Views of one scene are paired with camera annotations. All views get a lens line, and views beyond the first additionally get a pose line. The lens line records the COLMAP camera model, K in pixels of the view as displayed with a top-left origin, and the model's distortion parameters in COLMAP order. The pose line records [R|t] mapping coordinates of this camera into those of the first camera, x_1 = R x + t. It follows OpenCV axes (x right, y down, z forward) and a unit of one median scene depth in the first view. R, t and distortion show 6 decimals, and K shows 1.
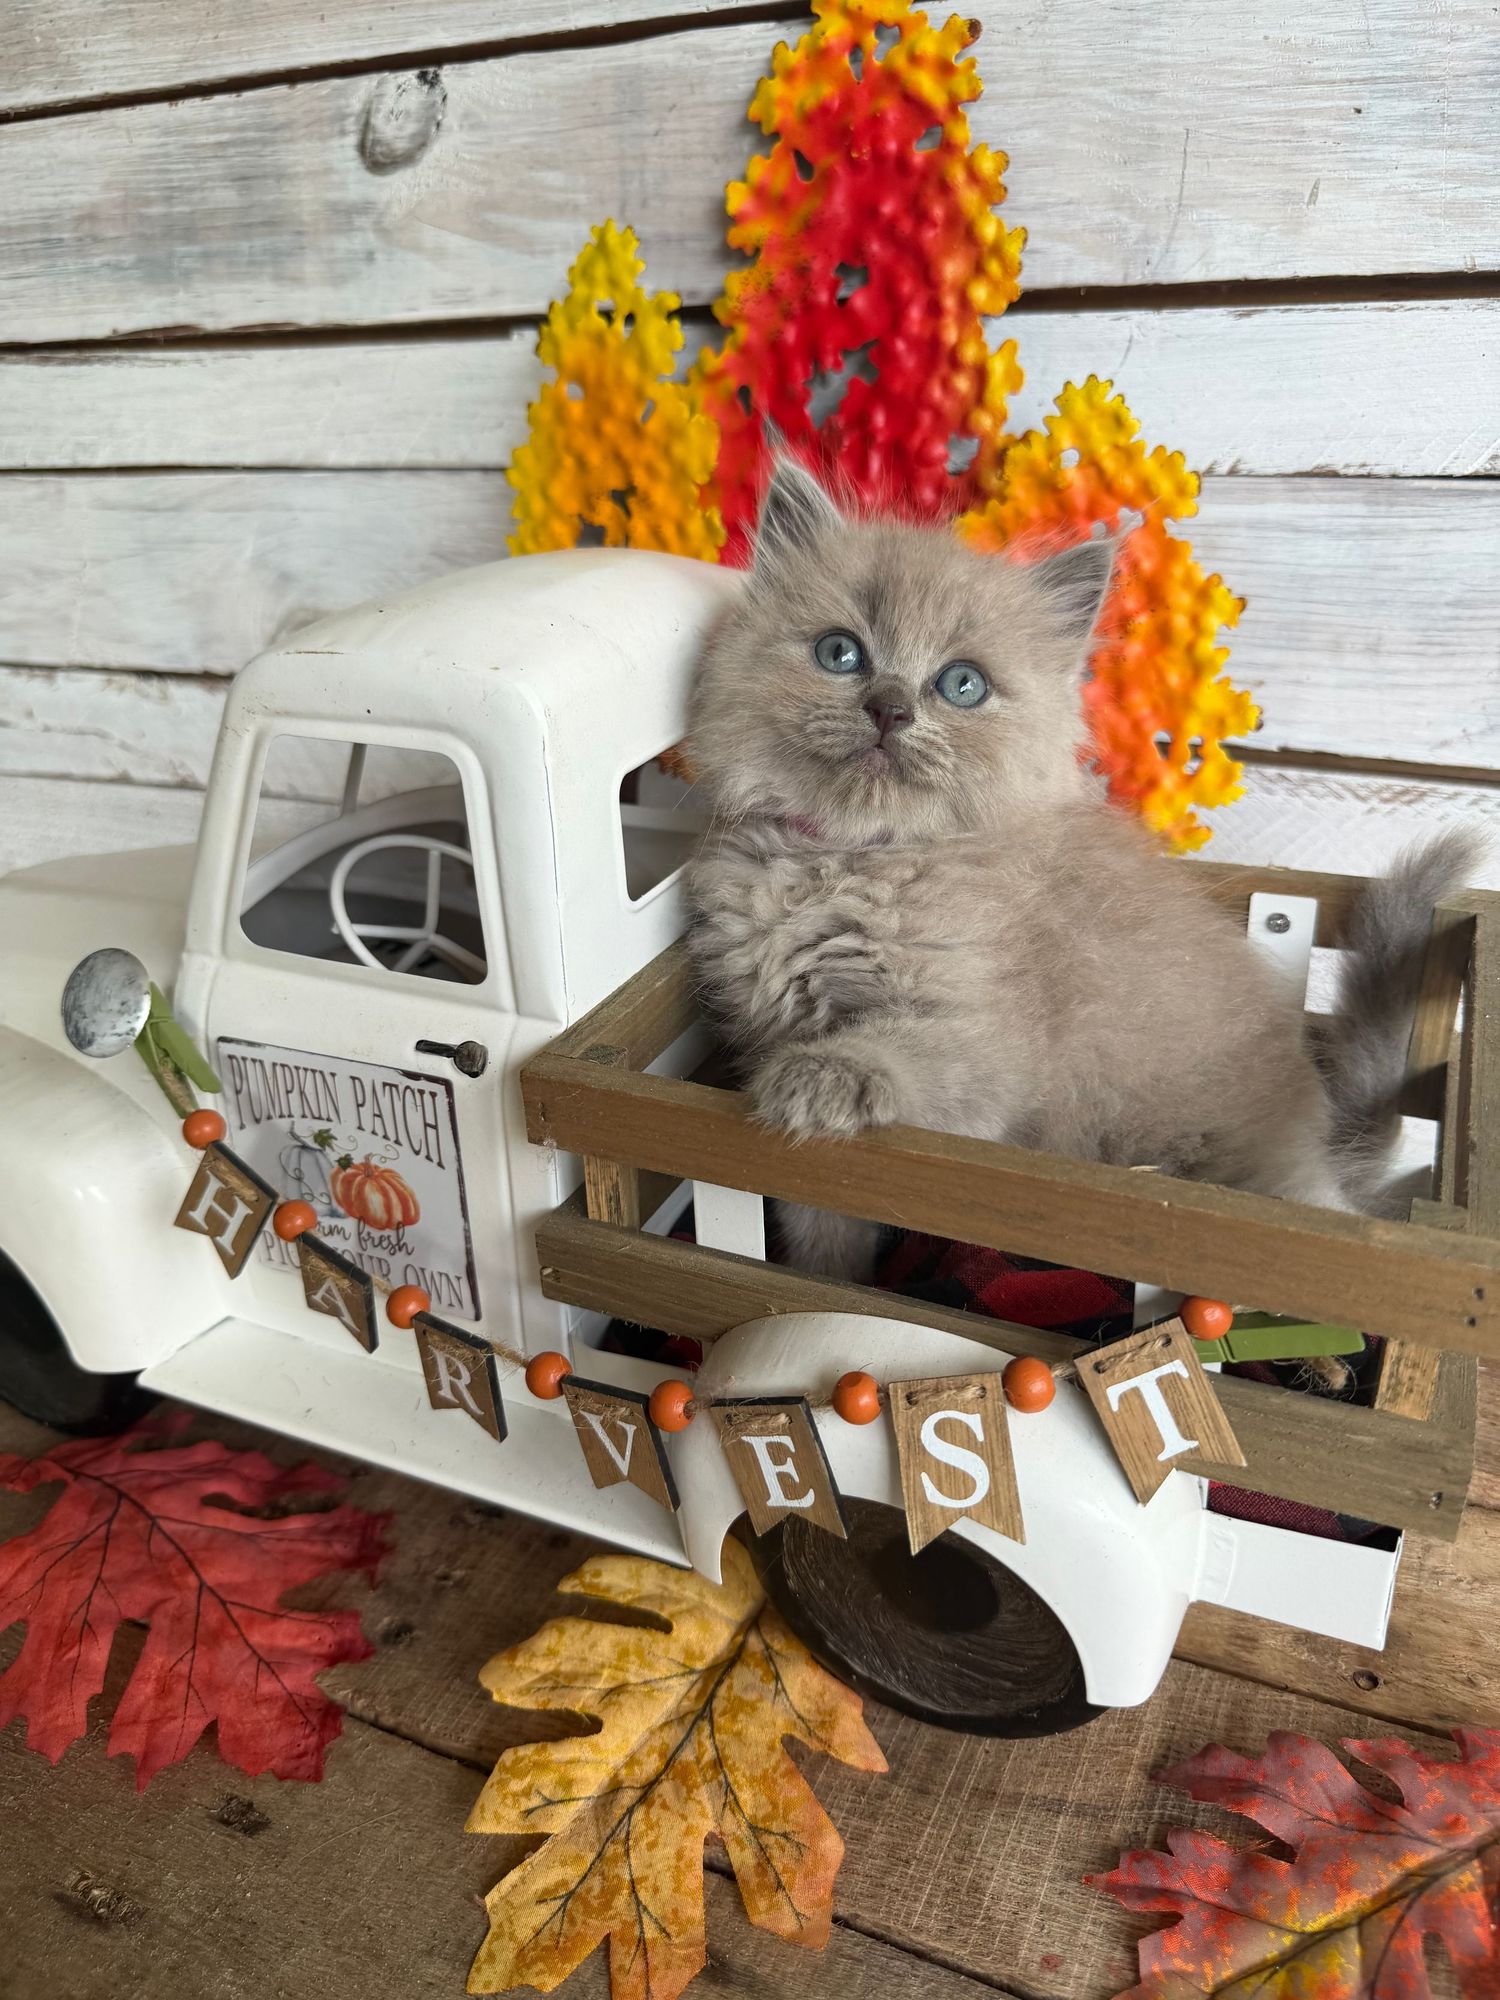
lens RADIAL K [[1448.5, 0, 741.1], [0, 1448.5, 986.4], [0, 0, 1]] dist [-0.028393, 0.002881]
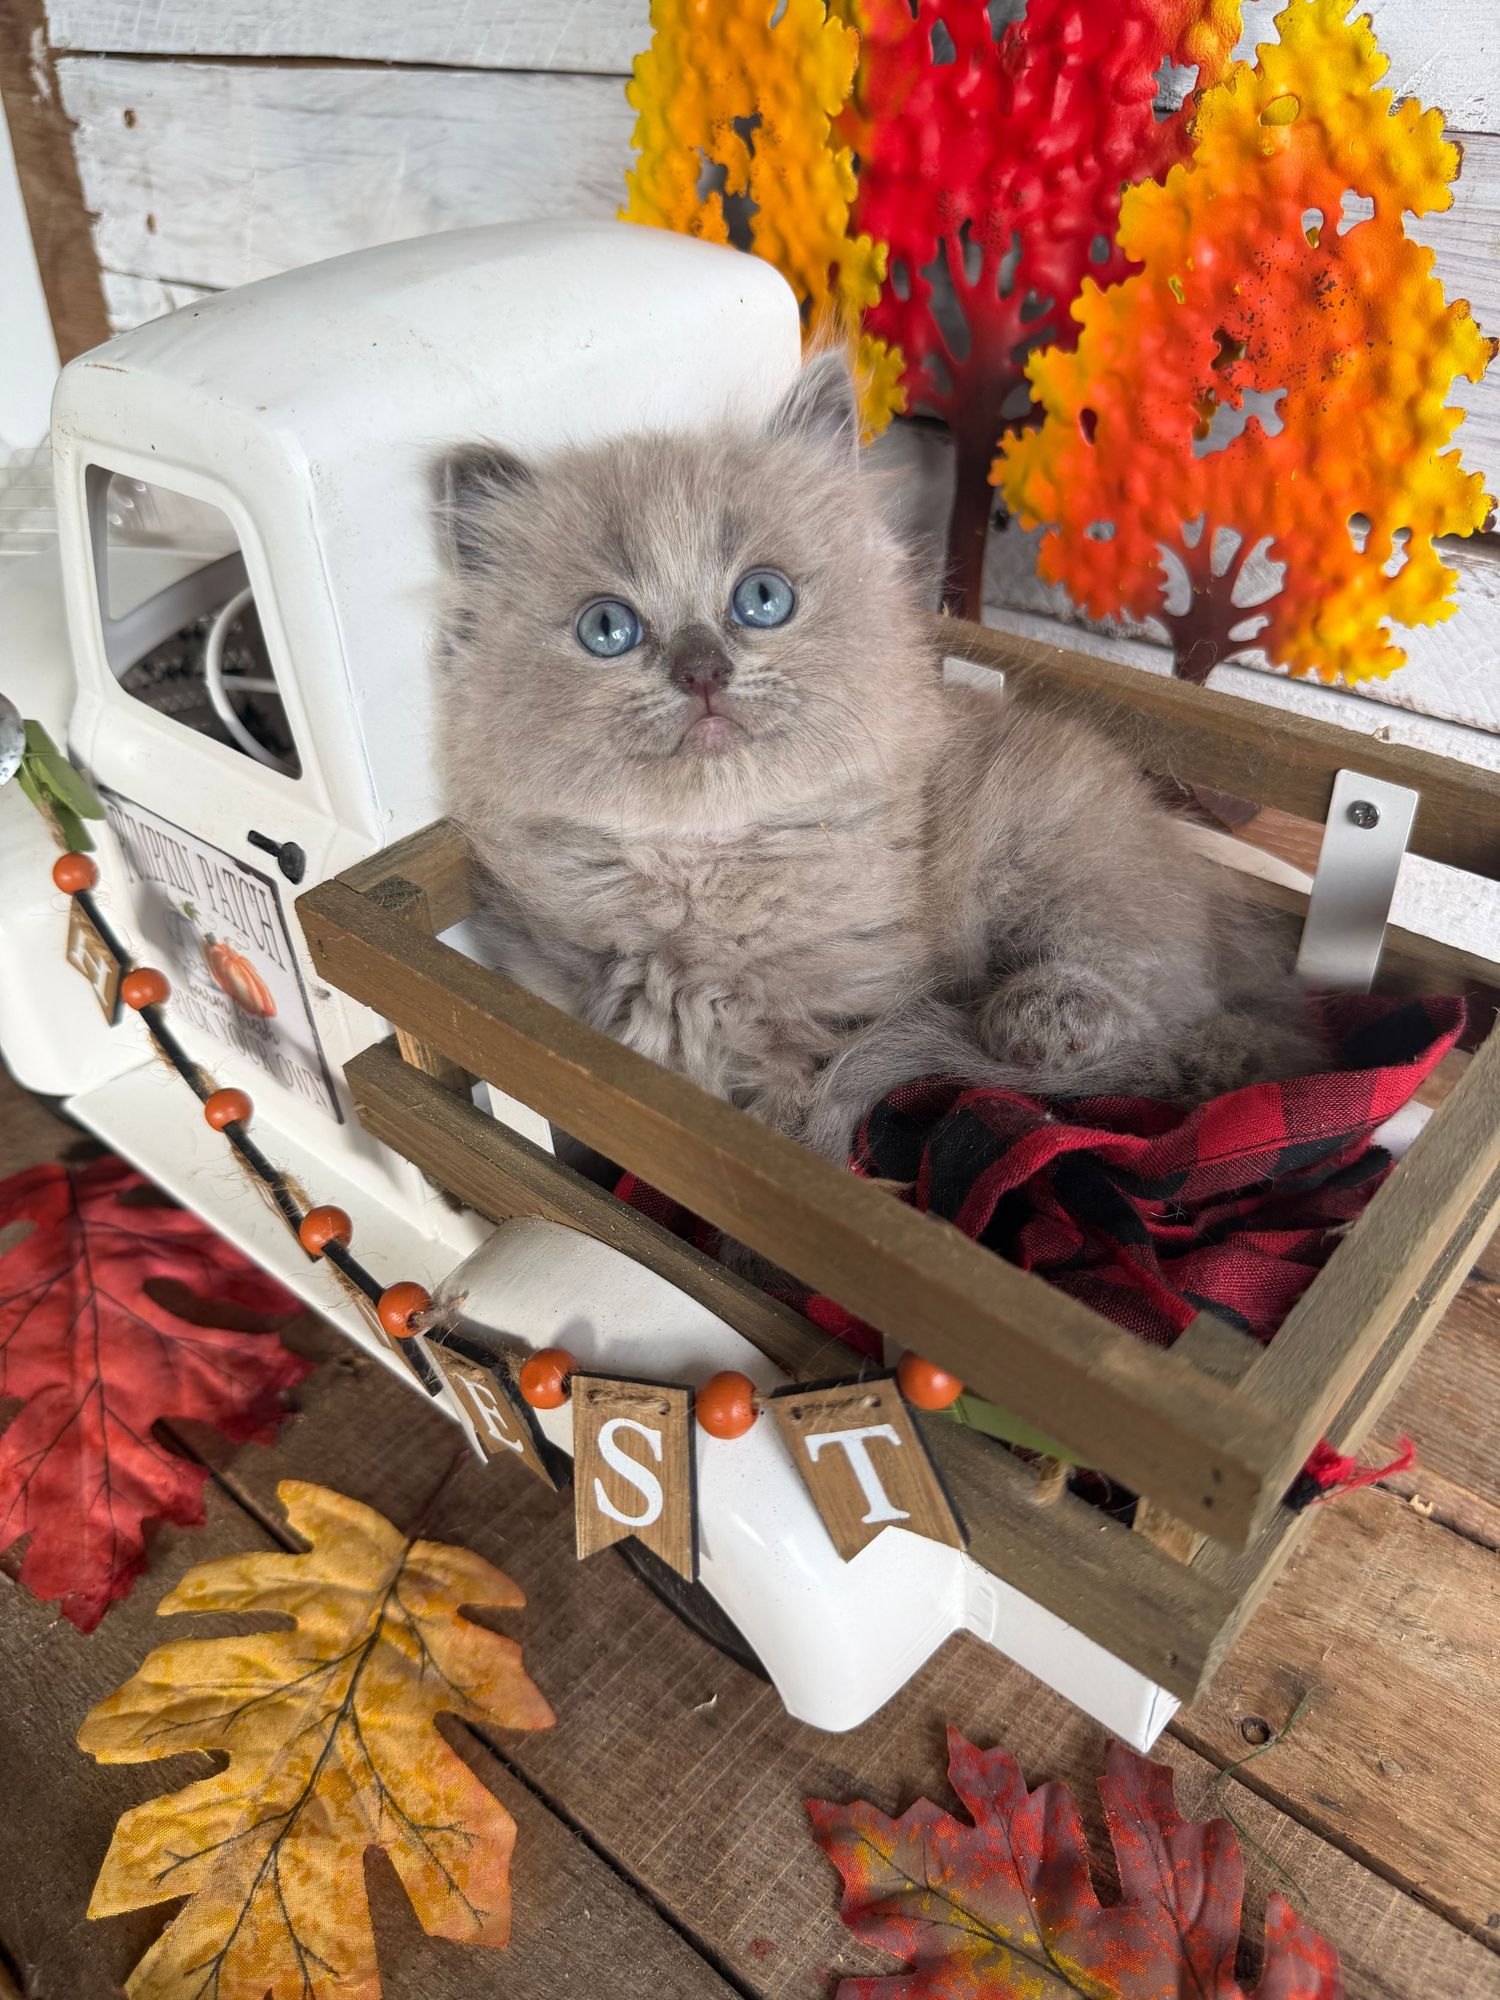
lens RADIAL K [[1450.3, 0, 760.7], [0, 1450.3, 1003.4], [0, 0, 1]] dist [-0.029426, 0.003122]
pose [[0.963271, 0.166082, -0.211009, 0.185619], [-0.107649, 0.958724, 0.263174, -0.092380], [0.246008, -0.230793, 0.941390, 0.155219]]
